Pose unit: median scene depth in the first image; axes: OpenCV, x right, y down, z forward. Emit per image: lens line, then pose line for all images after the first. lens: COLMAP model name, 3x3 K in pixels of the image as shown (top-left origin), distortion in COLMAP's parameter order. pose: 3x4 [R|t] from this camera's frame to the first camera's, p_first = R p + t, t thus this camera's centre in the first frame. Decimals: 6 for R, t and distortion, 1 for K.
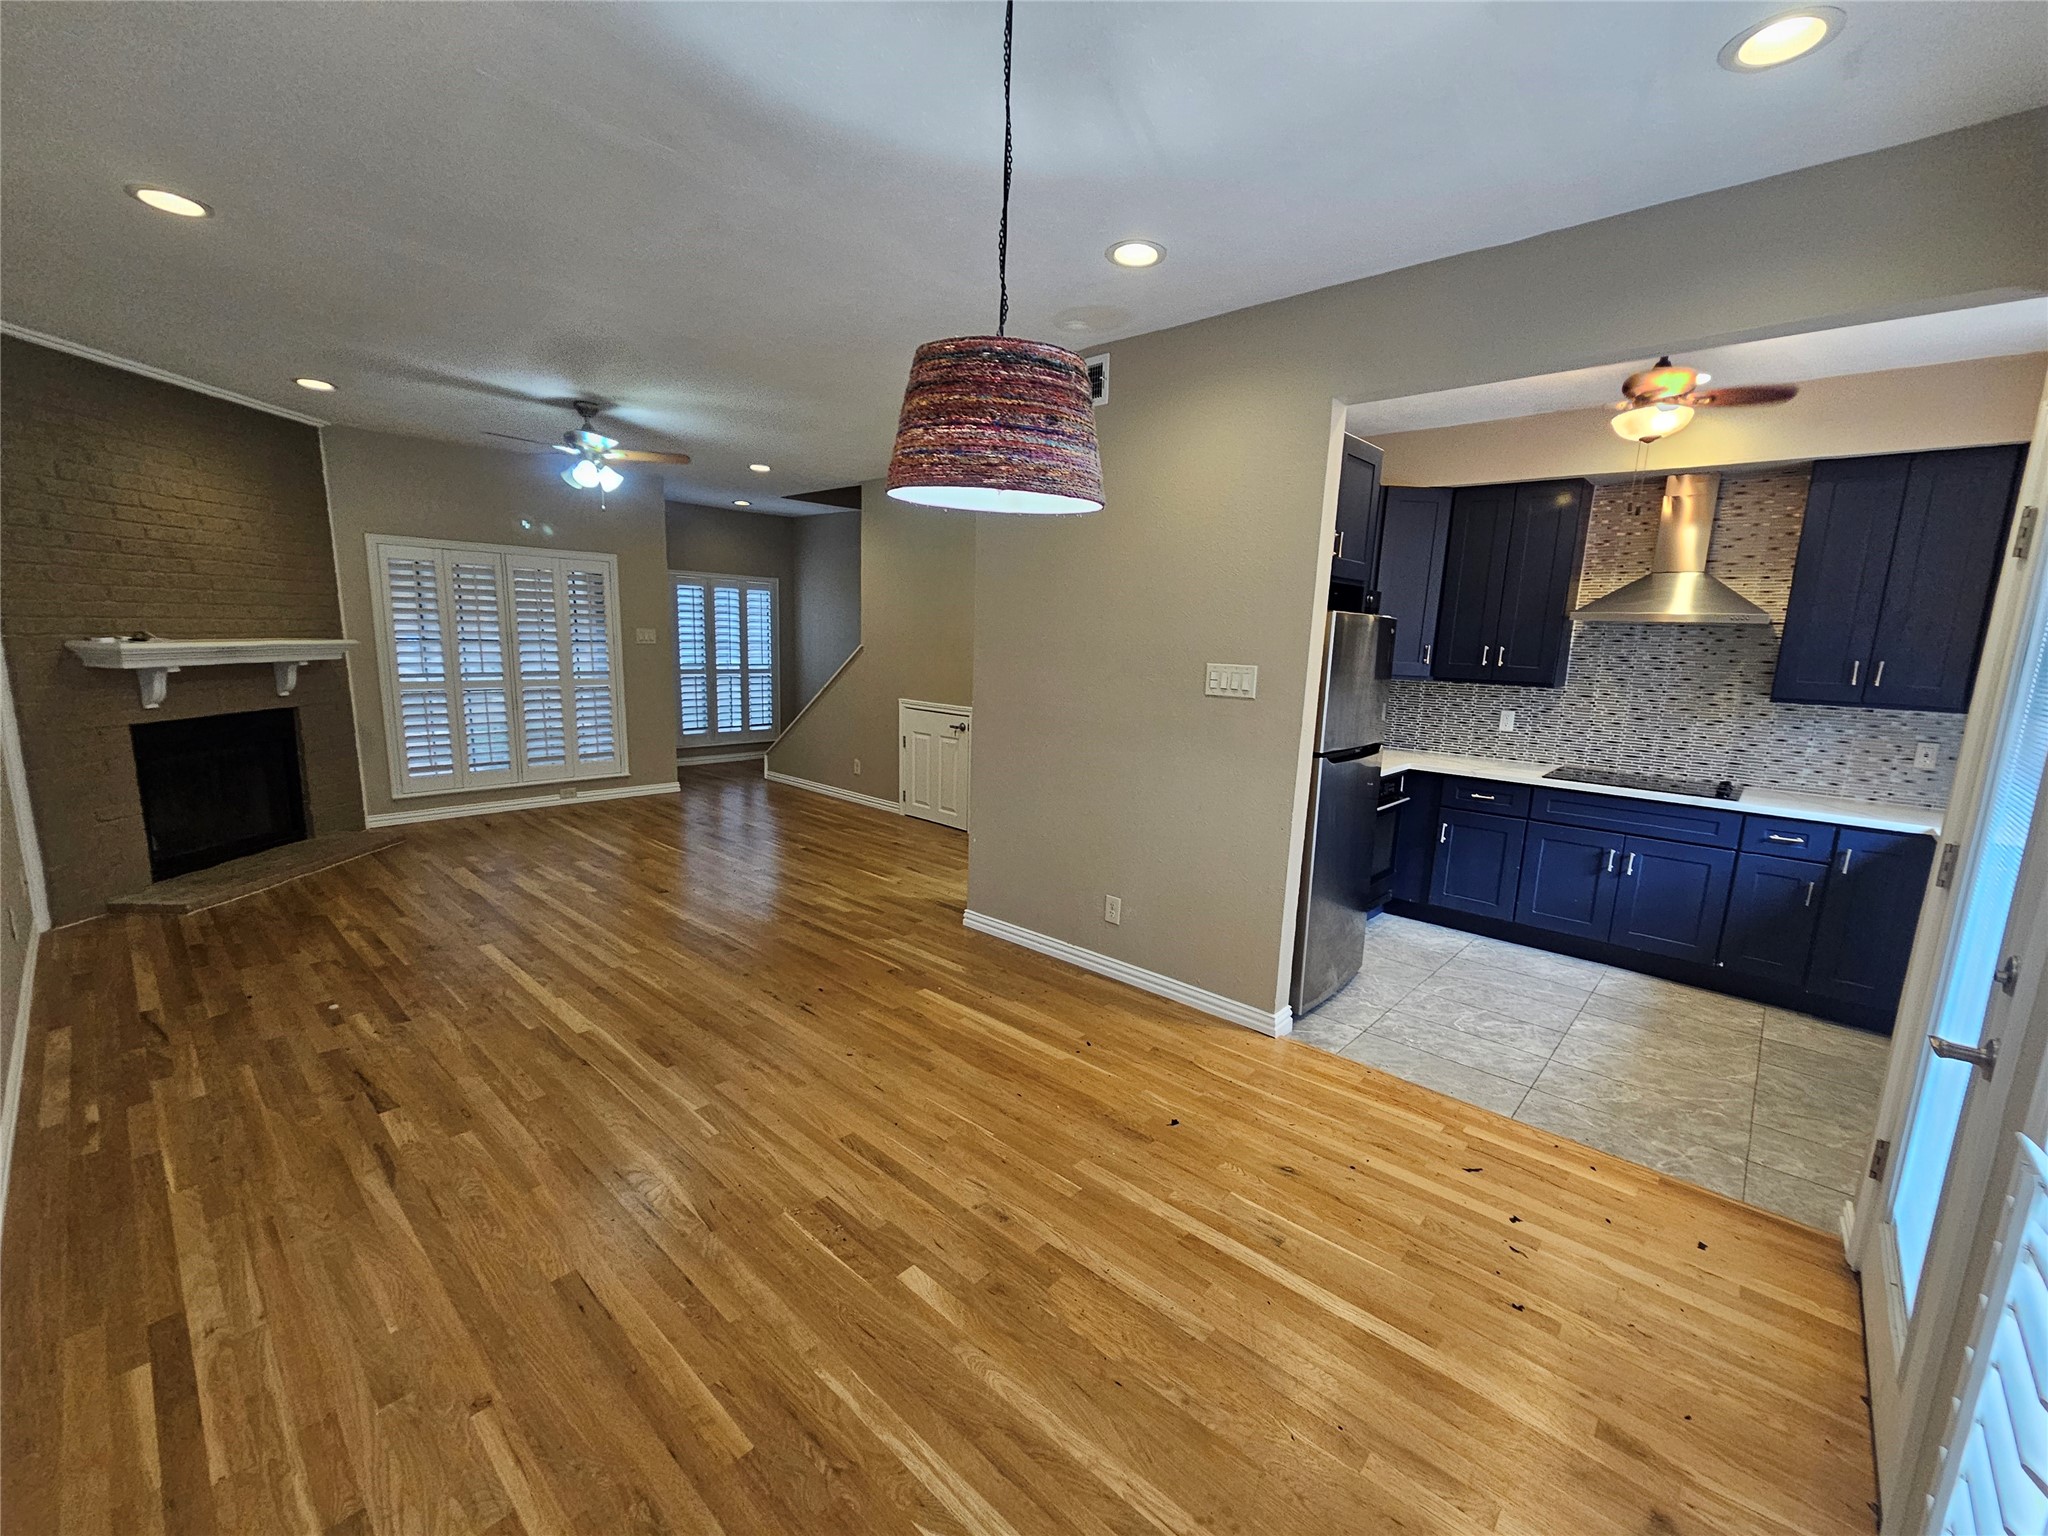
lens RADIAL K [[843.4, 0, 1024.0], [0, 843.4, 768.0], [0, 0, 1]] dist [0.001287, -0.000116]
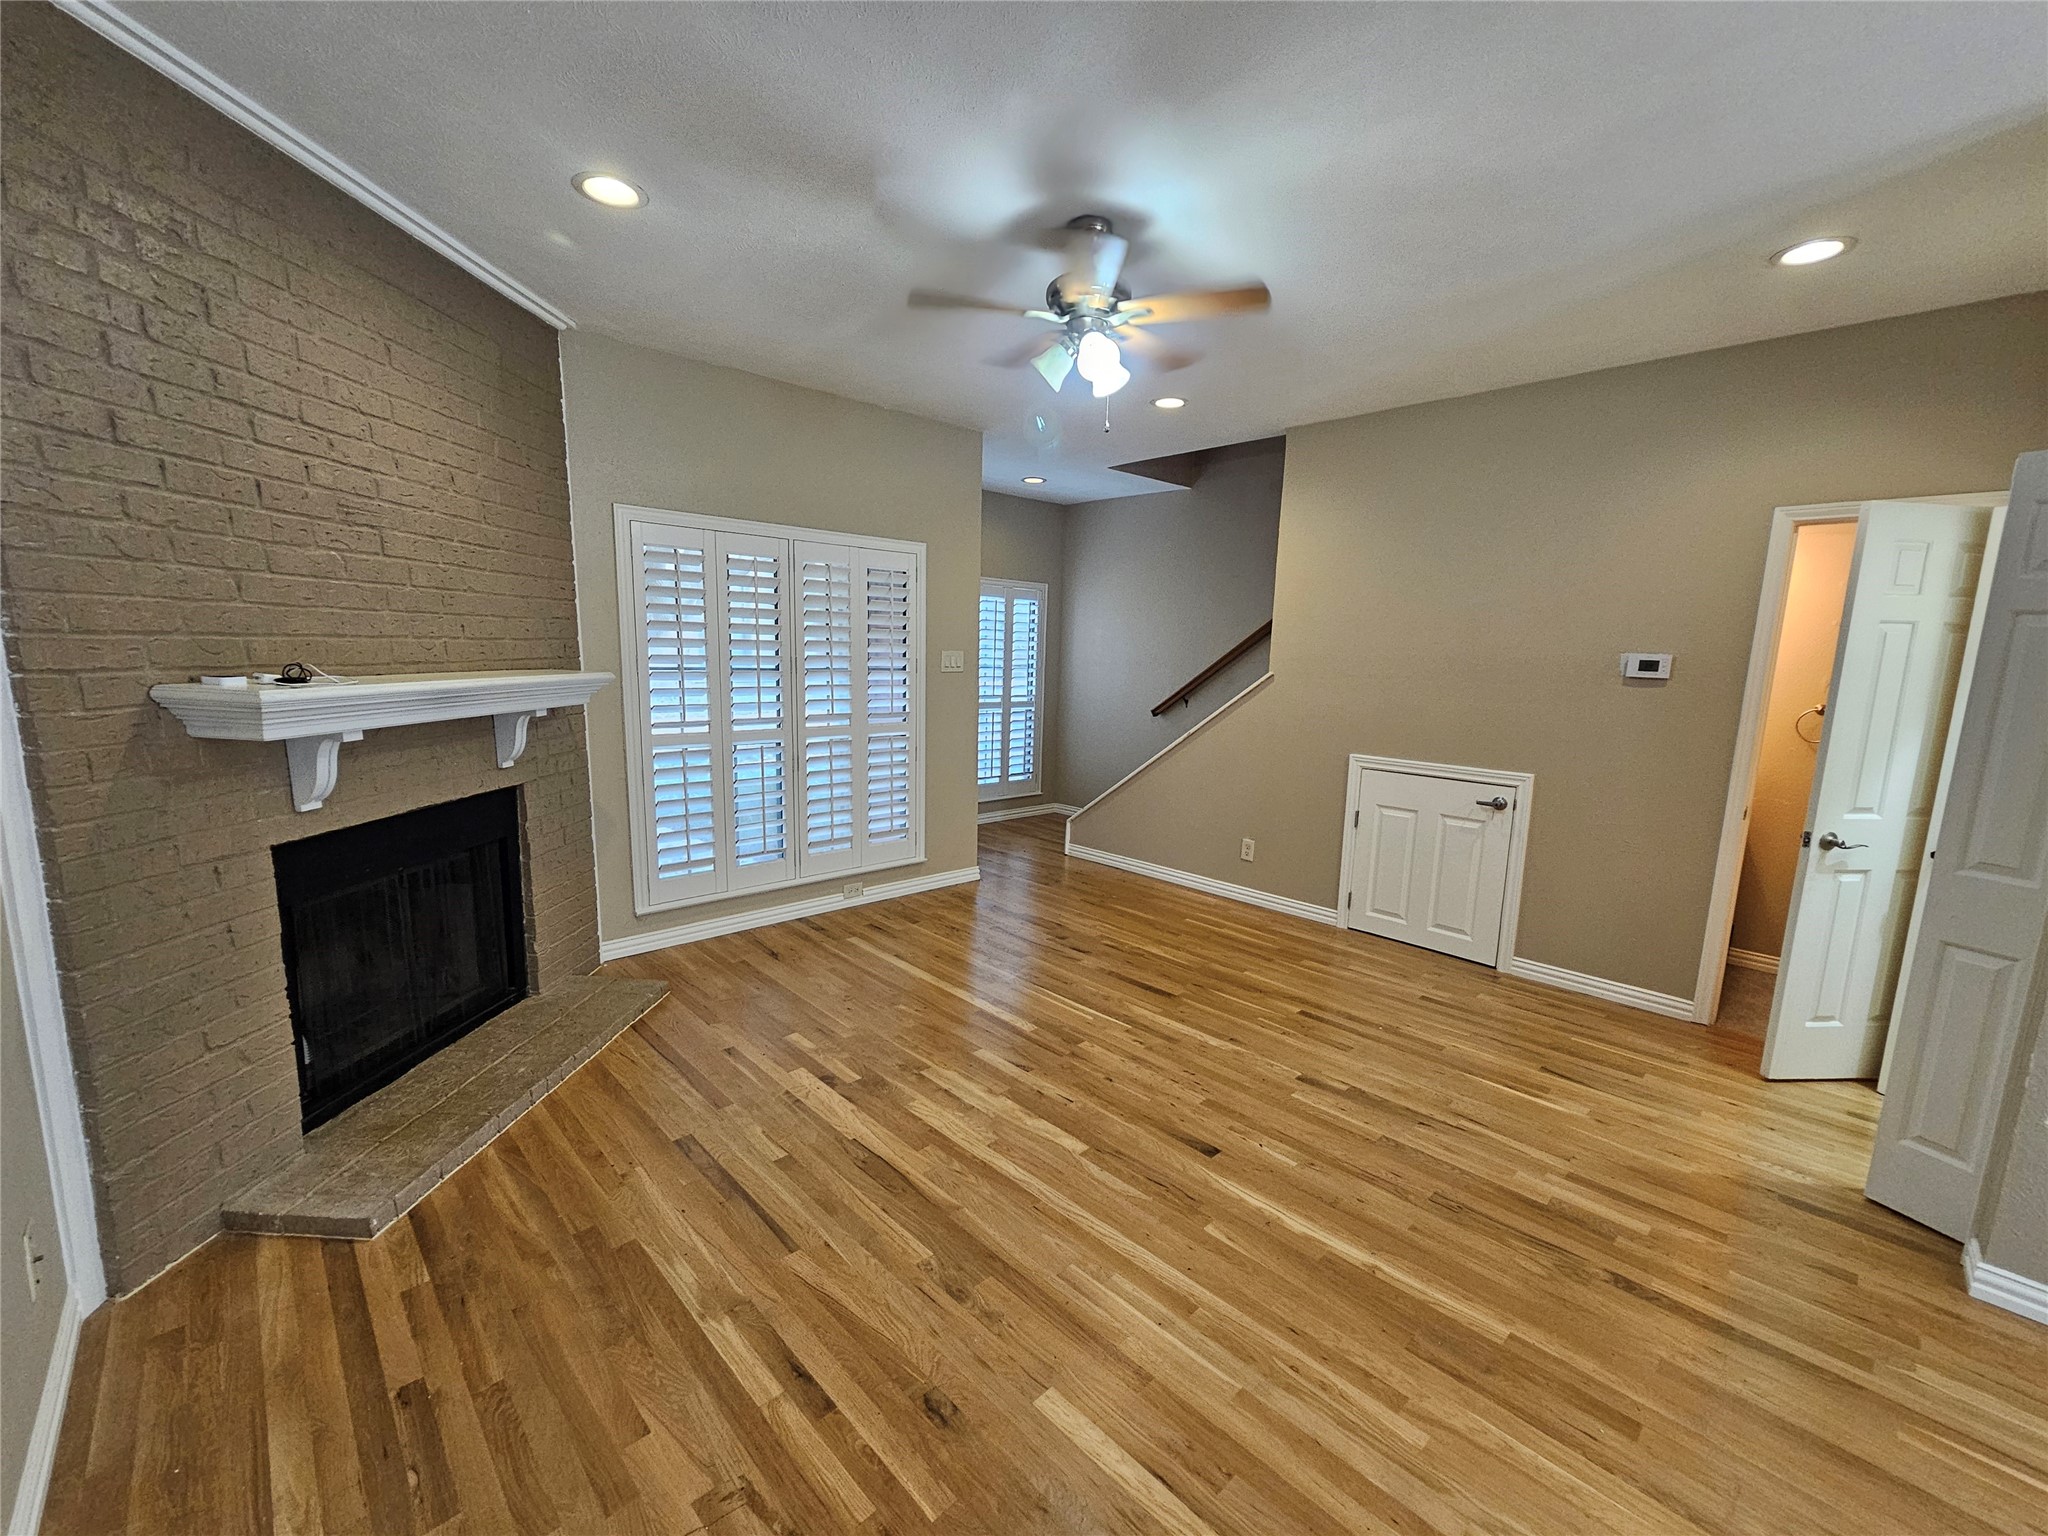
lens RADIAL K [[842.7, 0, 1026.9], [0, 842.7, 769.4], [0, 0, 1]] dist [0.000400, 0.000943]
pose [[0.997689, 0.003146, -0.067877, -0.553366], [-0.004580, 0.999769, -0.020978, -0.085940], [0.067795, 0.021241, 0.997473, 0.507896]]
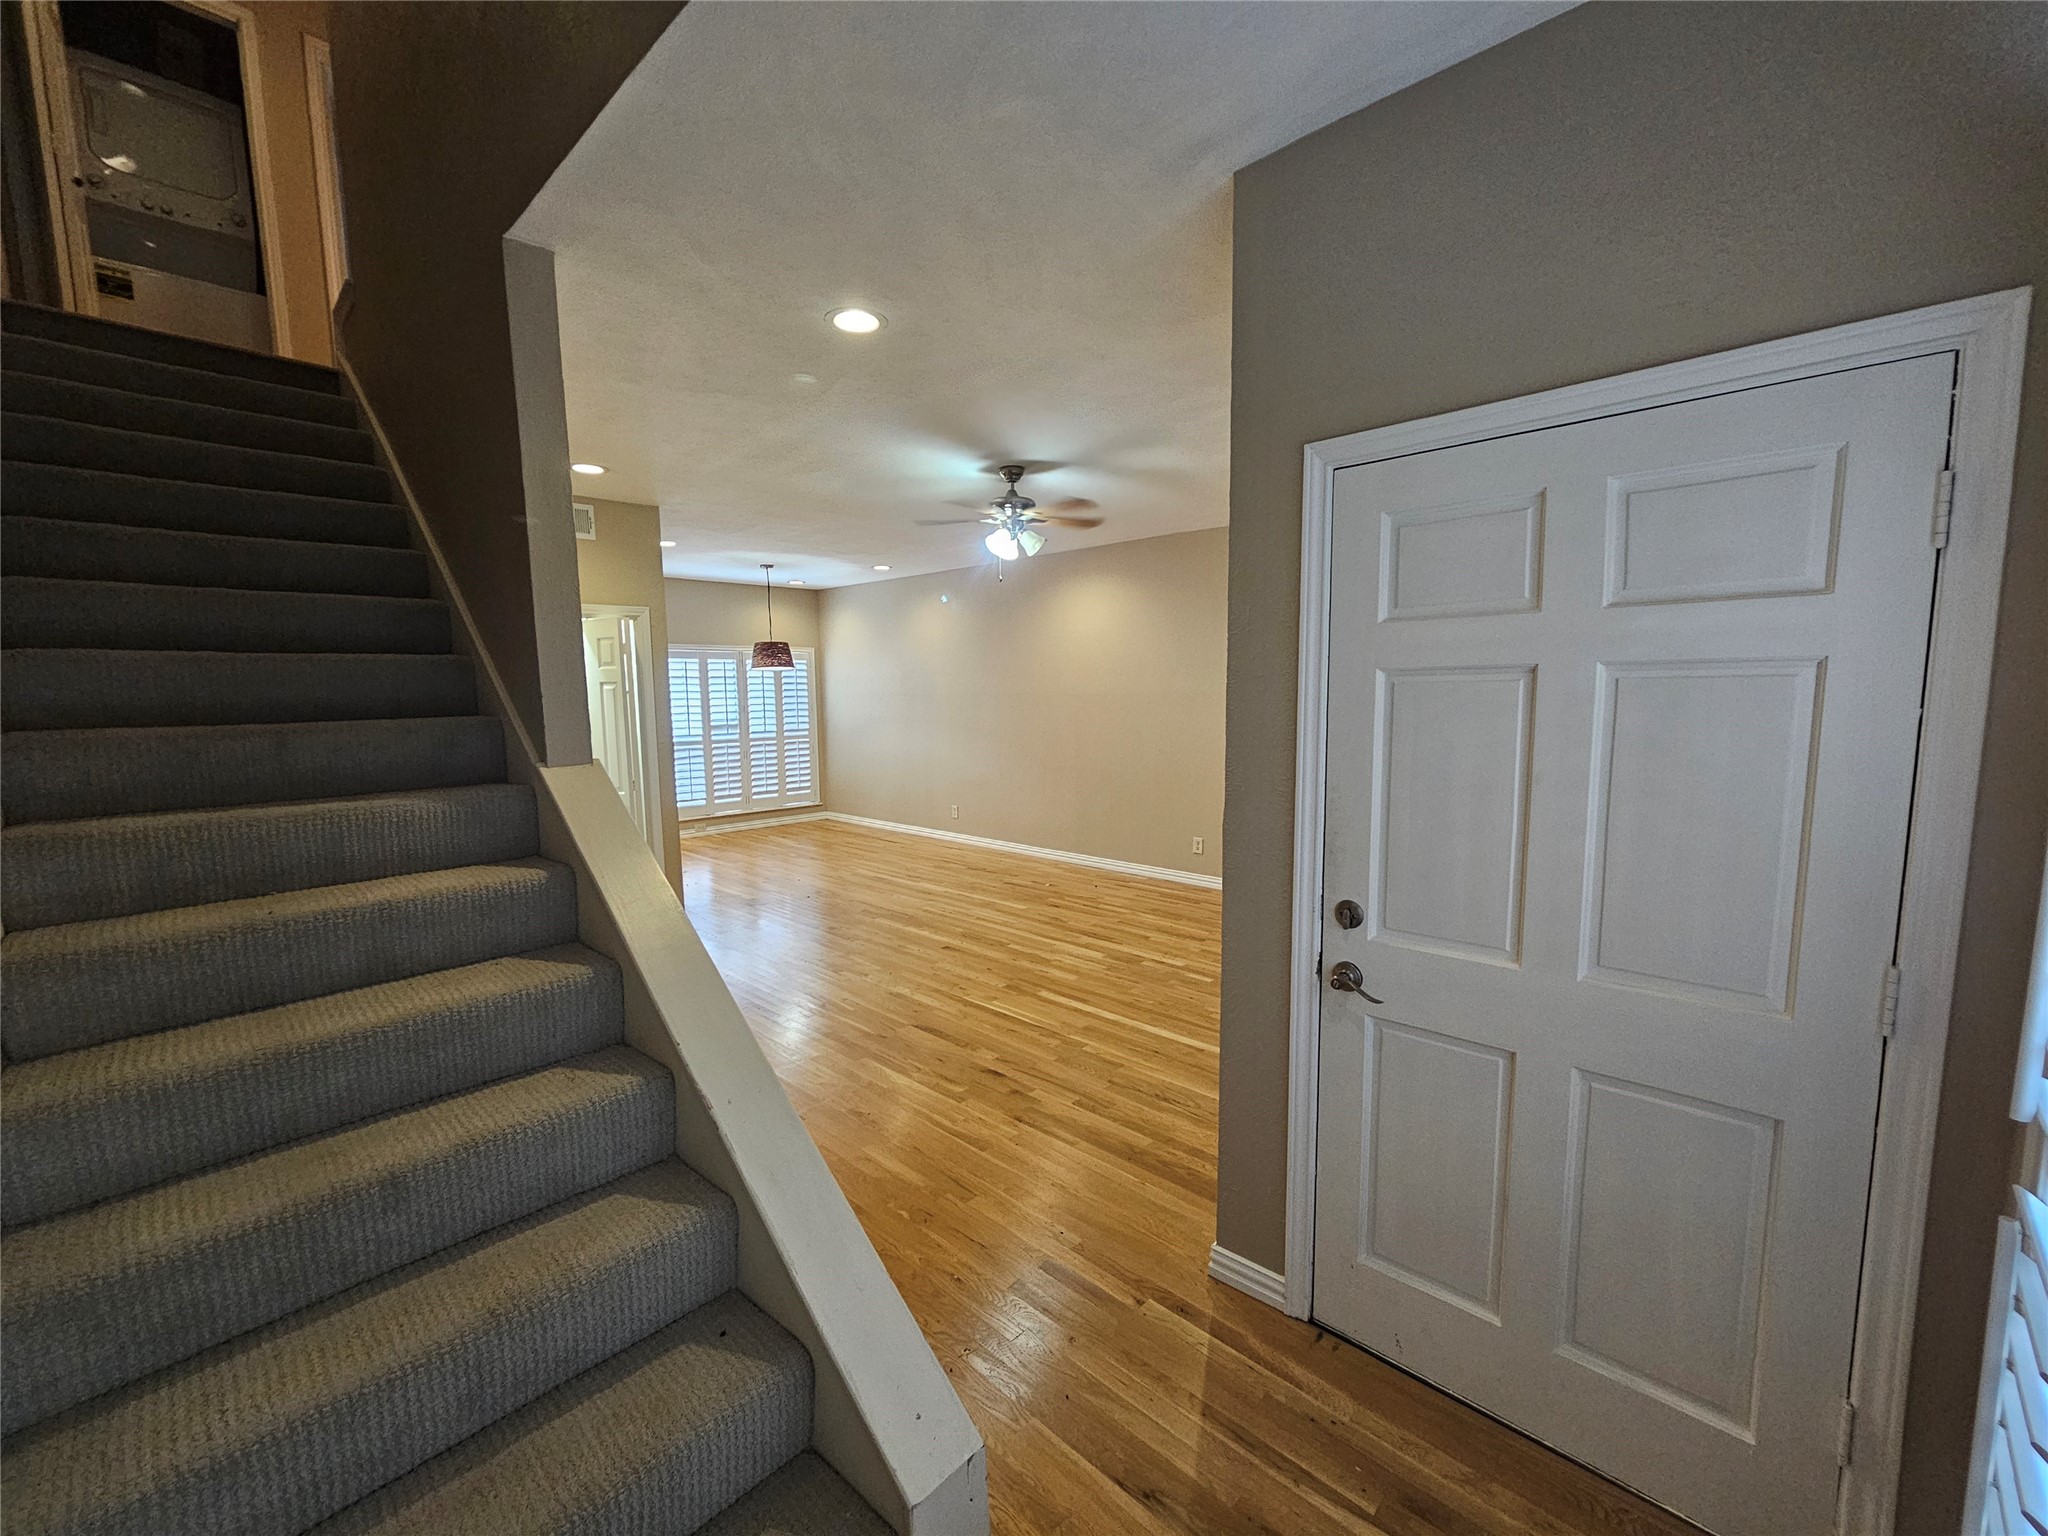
lens RADIAL K [[842.7, 0, 1026.9], [0, 842.7, 769.4], [0, 0, 1]] dist [0.000400, 0.000943]
pose [[-0.999462, -0.021635, 0.024637, -0.601466], [-0.014568, 0.966184, 0.257442, -0.378686], [-0.029374, 0.256945, -0.965980, 2.149397]]
